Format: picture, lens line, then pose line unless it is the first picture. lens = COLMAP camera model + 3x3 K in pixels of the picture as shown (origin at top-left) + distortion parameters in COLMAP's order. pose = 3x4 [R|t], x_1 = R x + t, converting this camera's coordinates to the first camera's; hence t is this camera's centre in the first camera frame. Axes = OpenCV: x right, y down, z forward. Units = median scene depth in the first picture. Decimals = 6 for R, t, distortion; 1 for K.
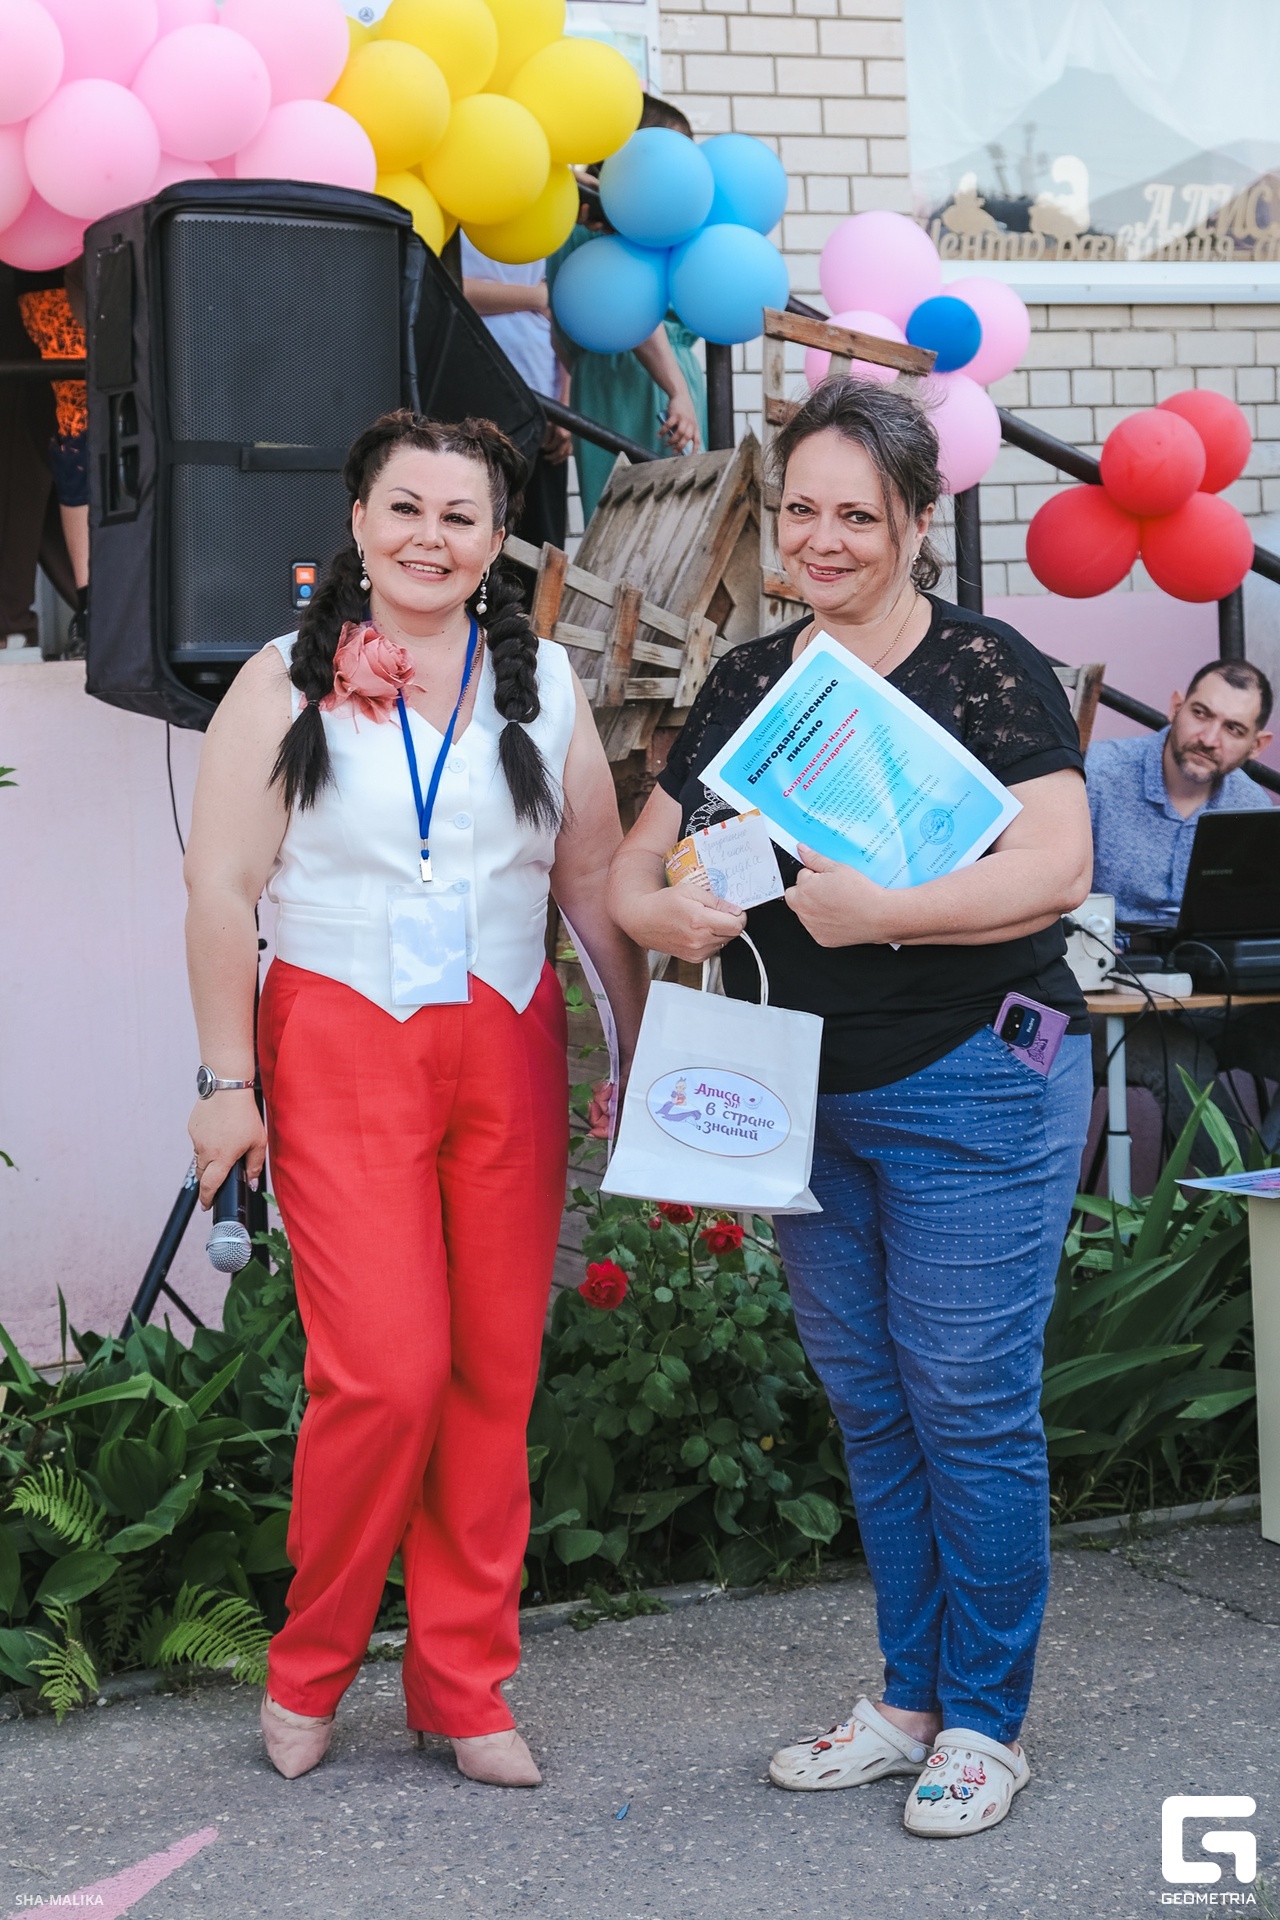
lens RADIAL K [[3517.0, 0, 637.6], [0, 3517.0, 784.5], [0, 0, 1]] dist [0.002610, -0.034243]
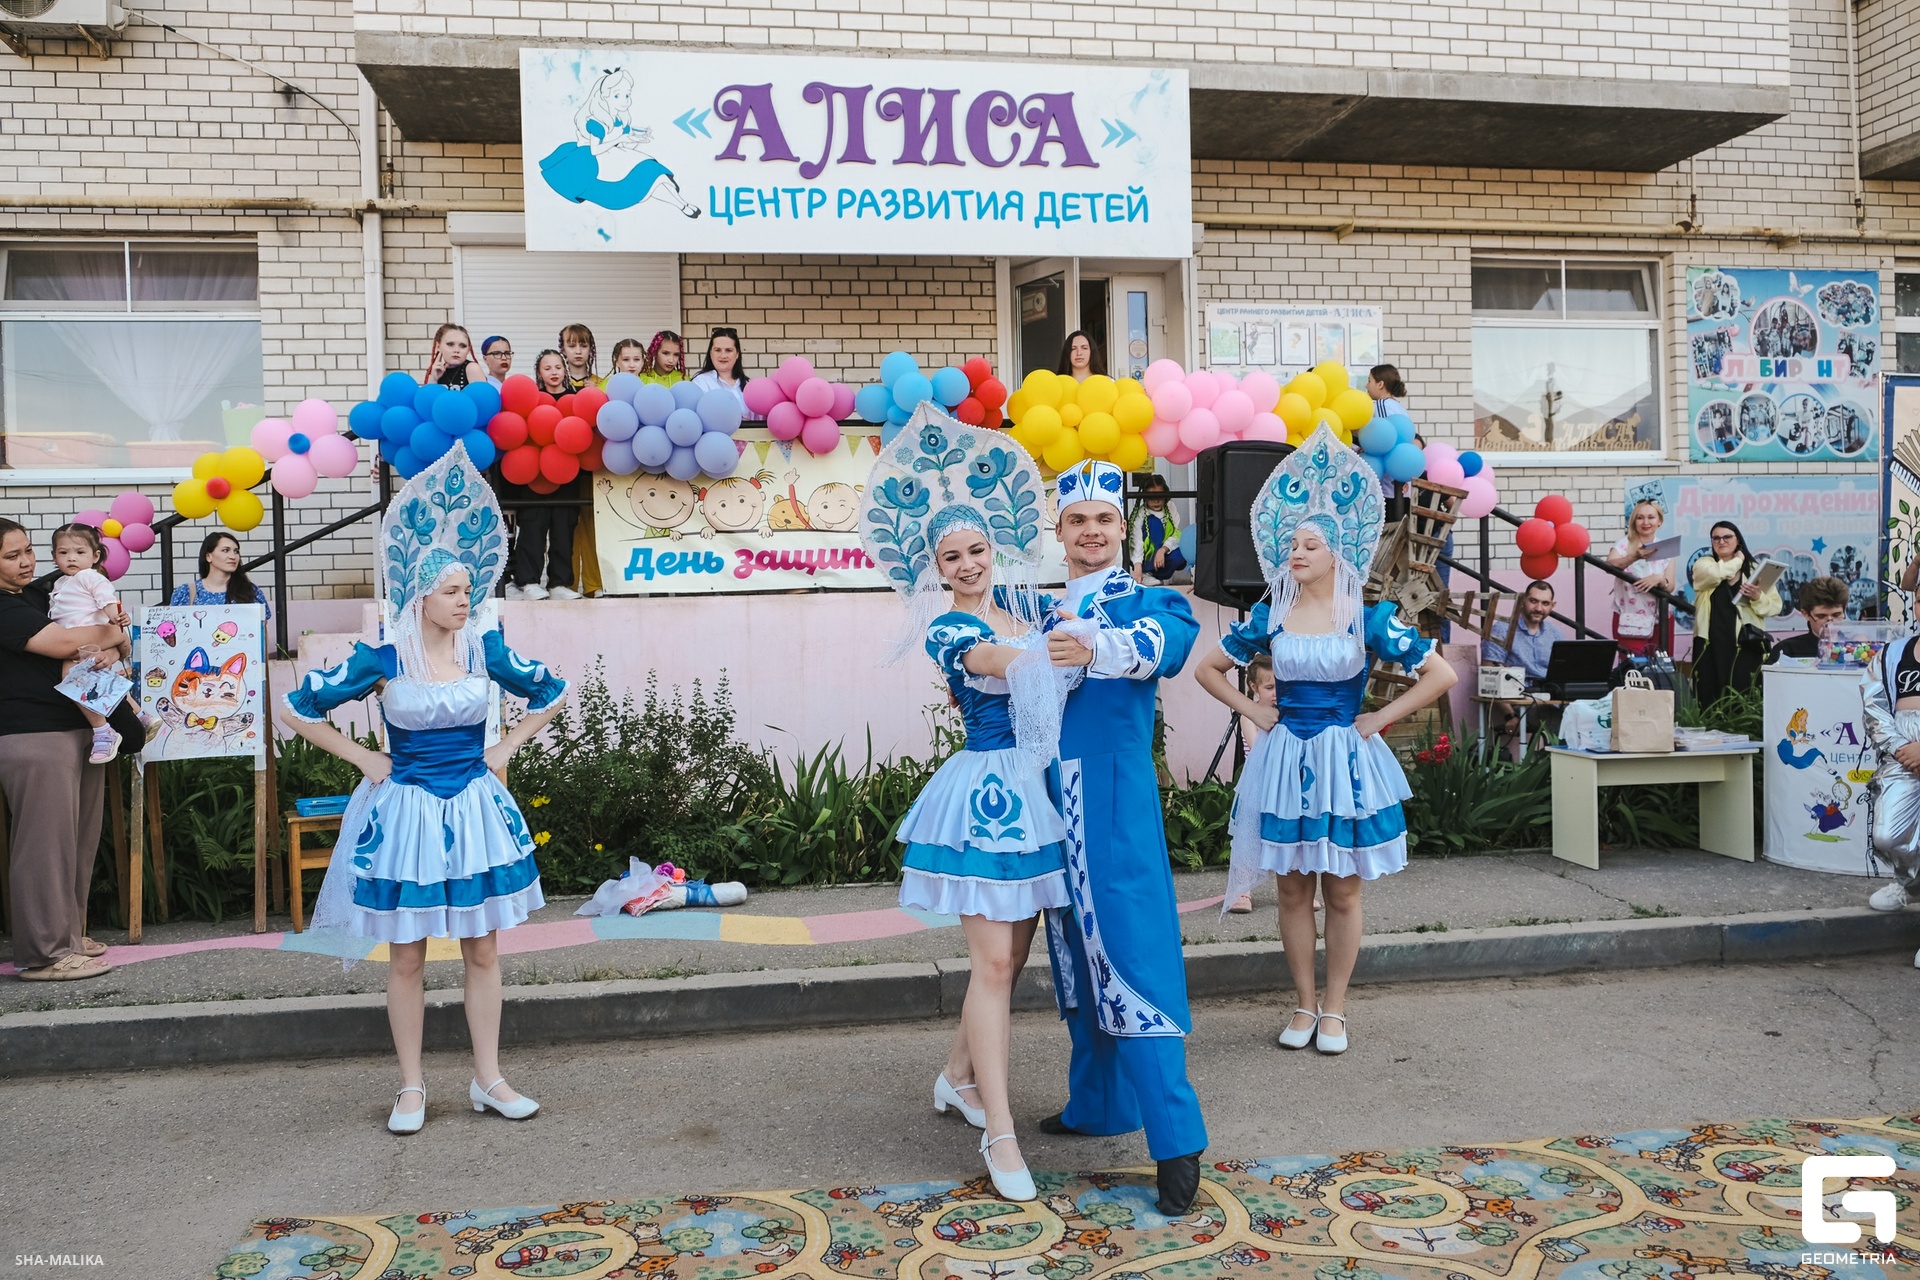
lens RADIAL K [[1497.8, 0, 984.5], [0, 1497.8, 638.7], [0, 0, 1]] dist [-0.039576, 0.039810]
pose [[0.966207, 0.026647, -0.256388, 0.014571], [-0.028300, 0.999596, -0.002759, 0.025978], [0.256211, 0.009921, 0.966570, -0.425580]]
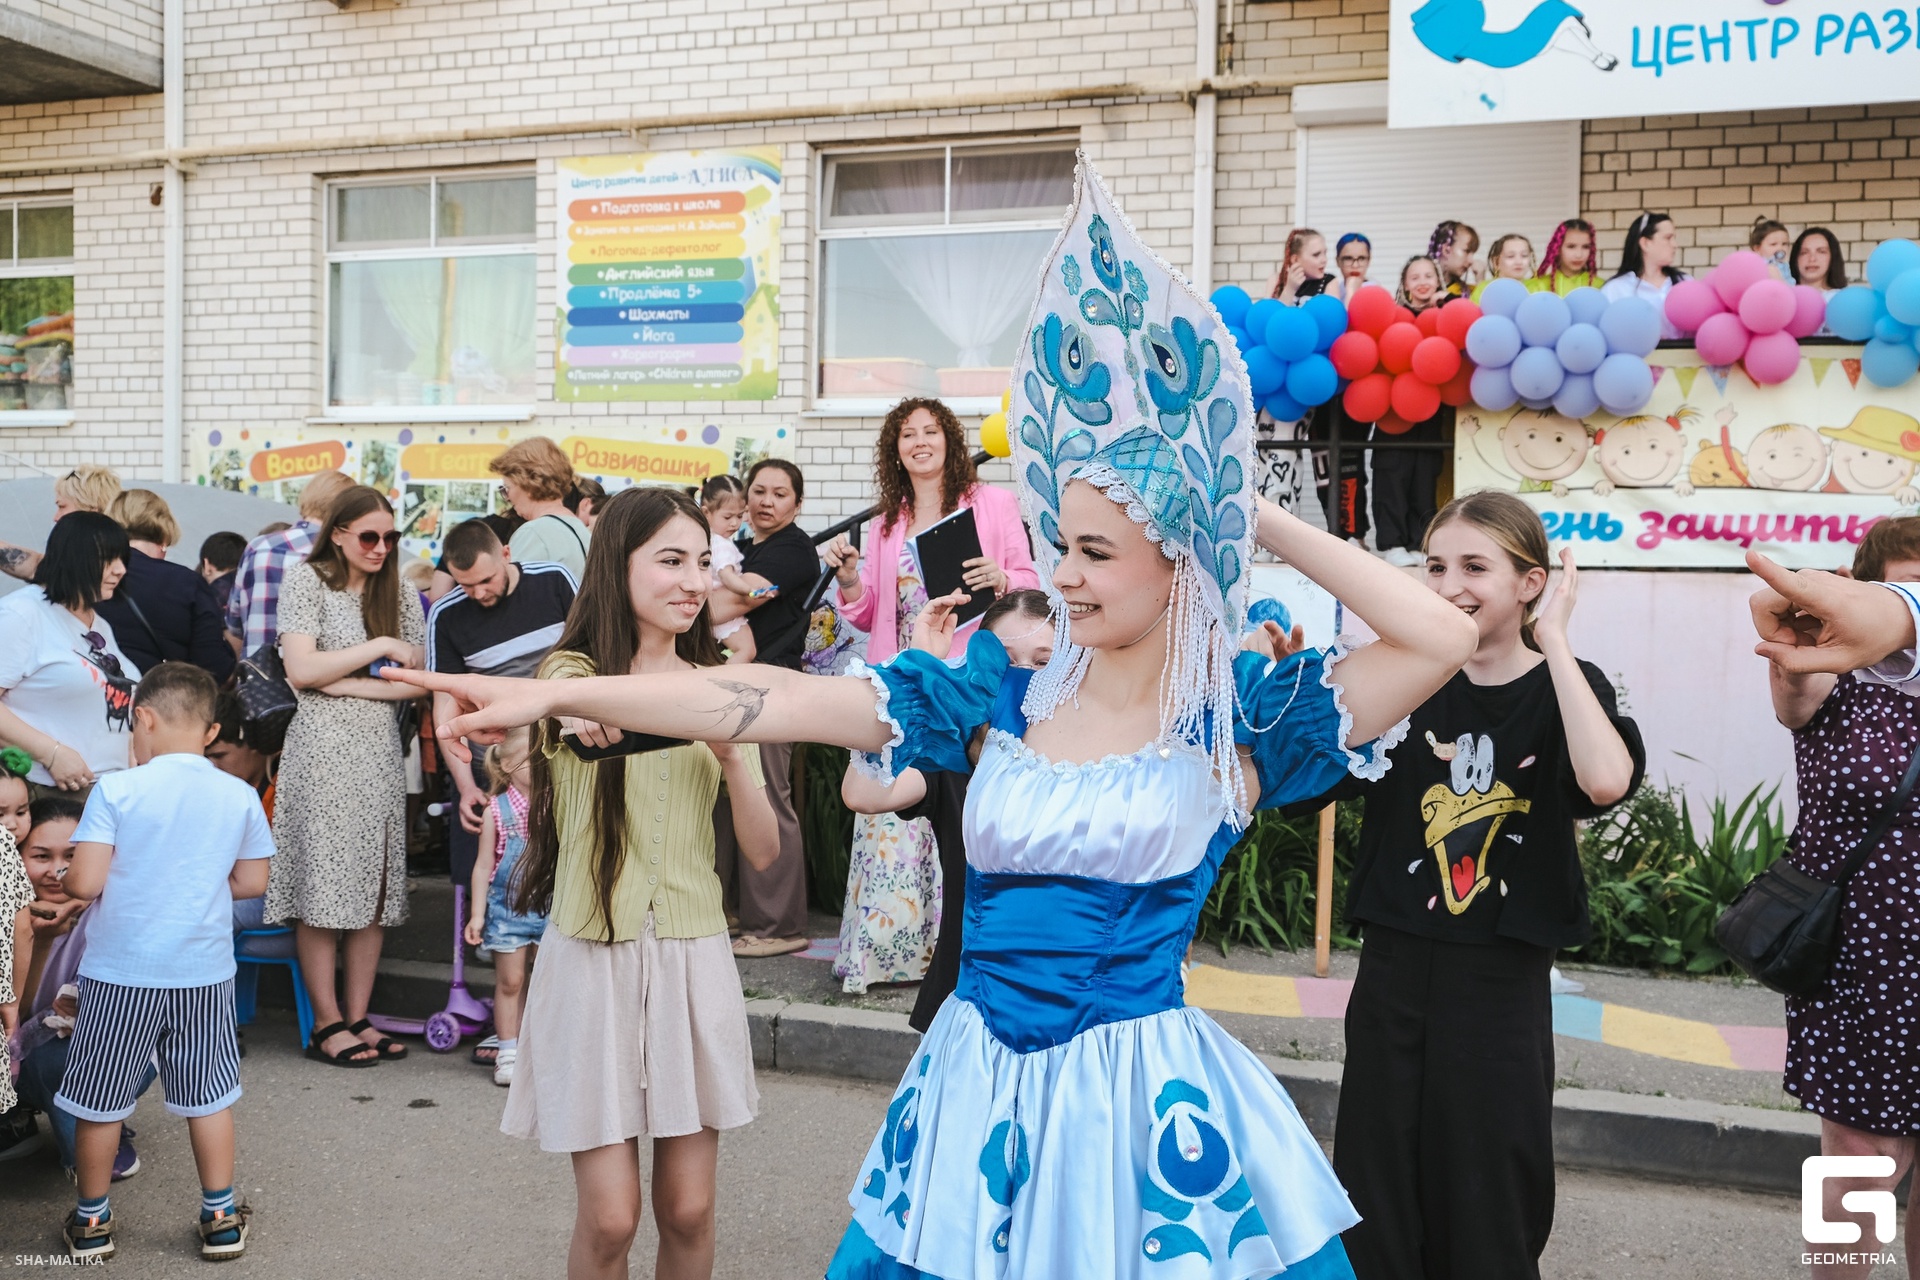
lens RADIAL K [[1841.3, 0, 996.4], [0, 1841.3, 632.9], [0, 0, 1]] dist [-0.009551, -0.000833]
pose [[0.733345, 0.085205, -0.674496, -0.025081], [-0.078651, 0.996087, 0.040316, 0.013521], [0.675292, 0.023484, 0.737177, -0.391189]]
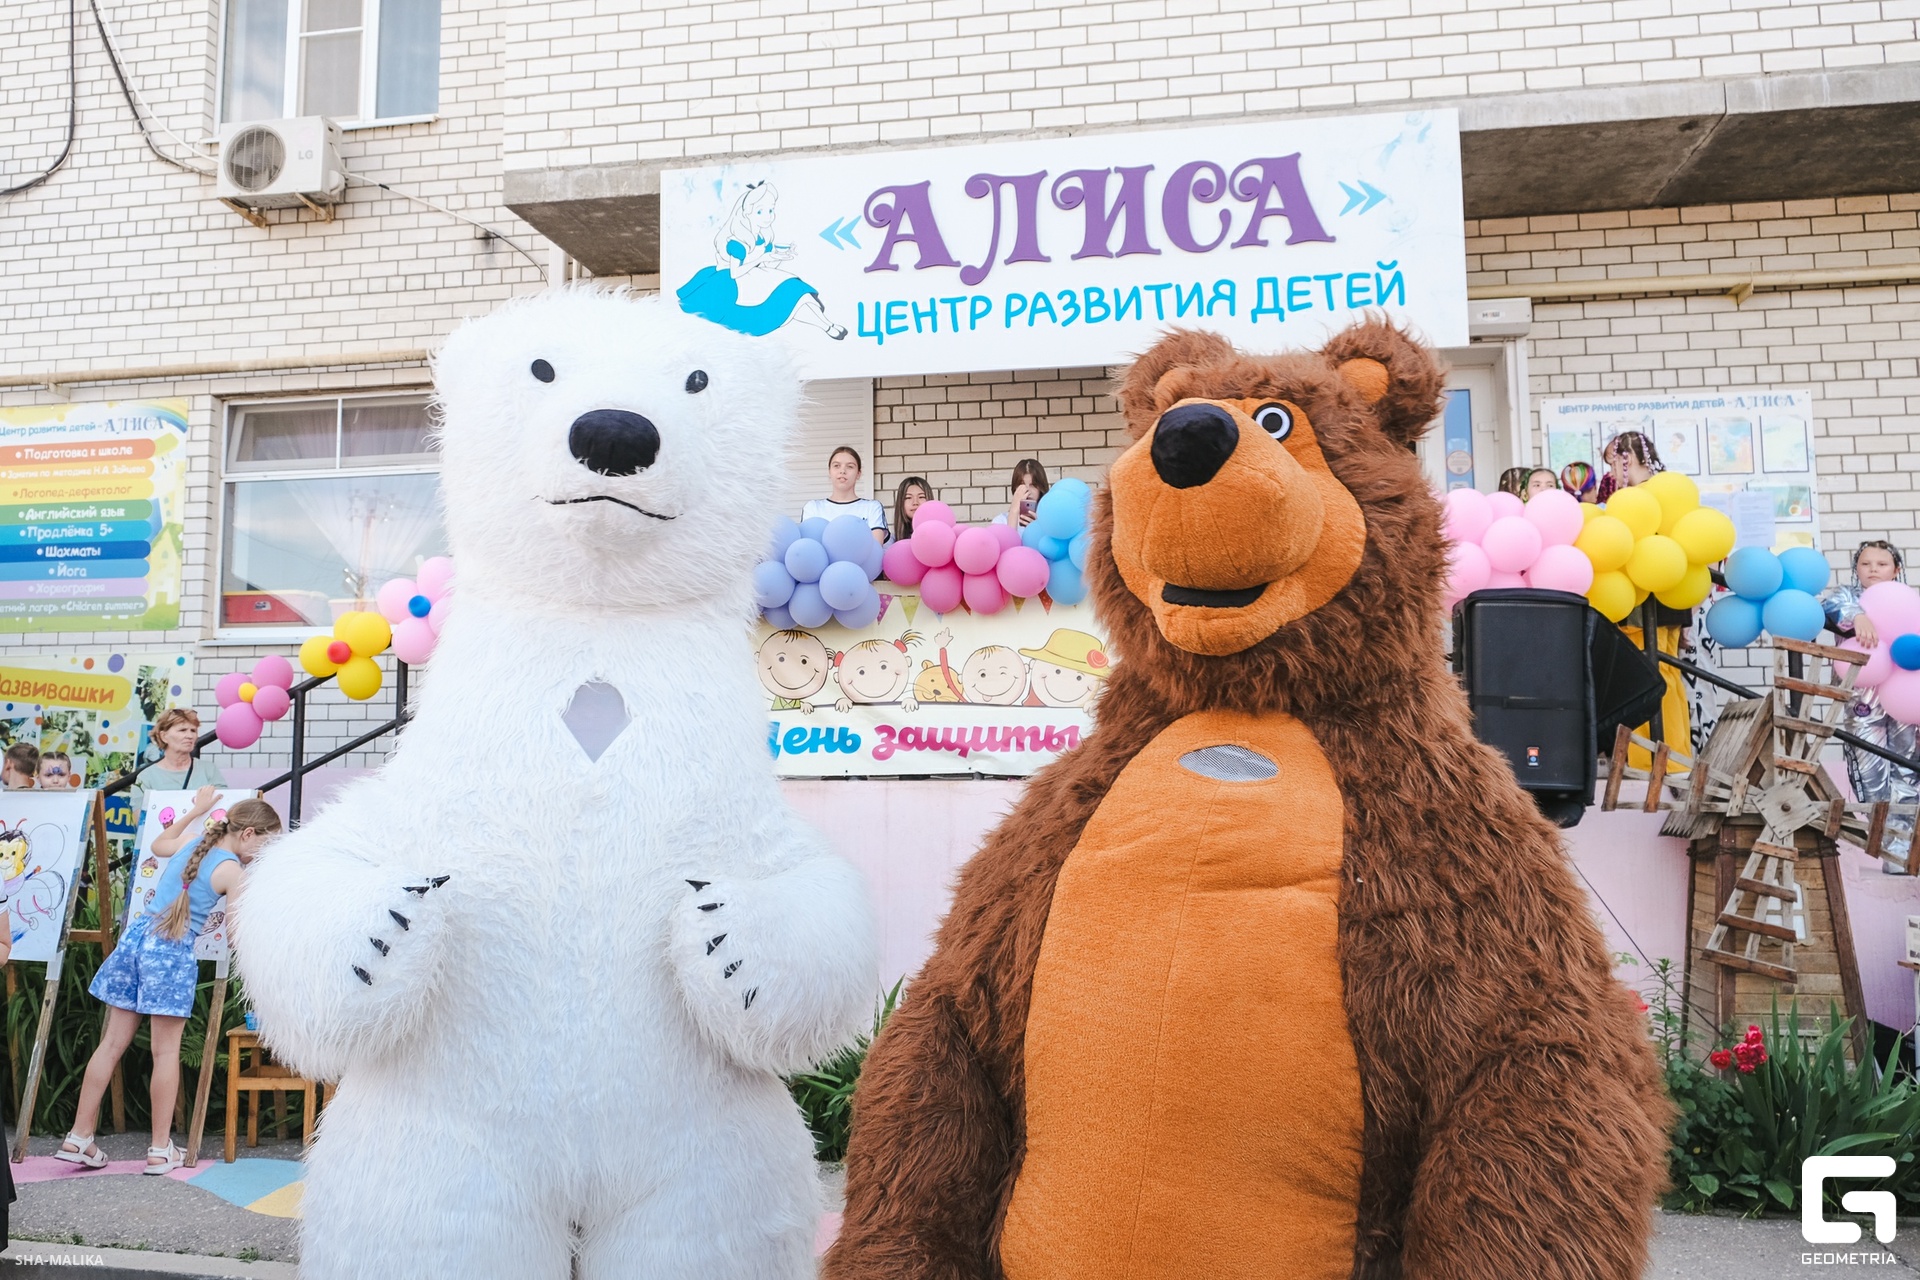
lens RADIAL K [[1721.3, 0, 858.8], [0, 1721.3, 562.8], [0, 0, 1]] dist [-0.033944, 0.022064]
pose [[0.799661, -0.025727, -0.599900, 0.241718], [-0.057344, 0.991243, -0.118949, -0.022959], [0.597707, 0.129519, 0.791183, -0.205929]]
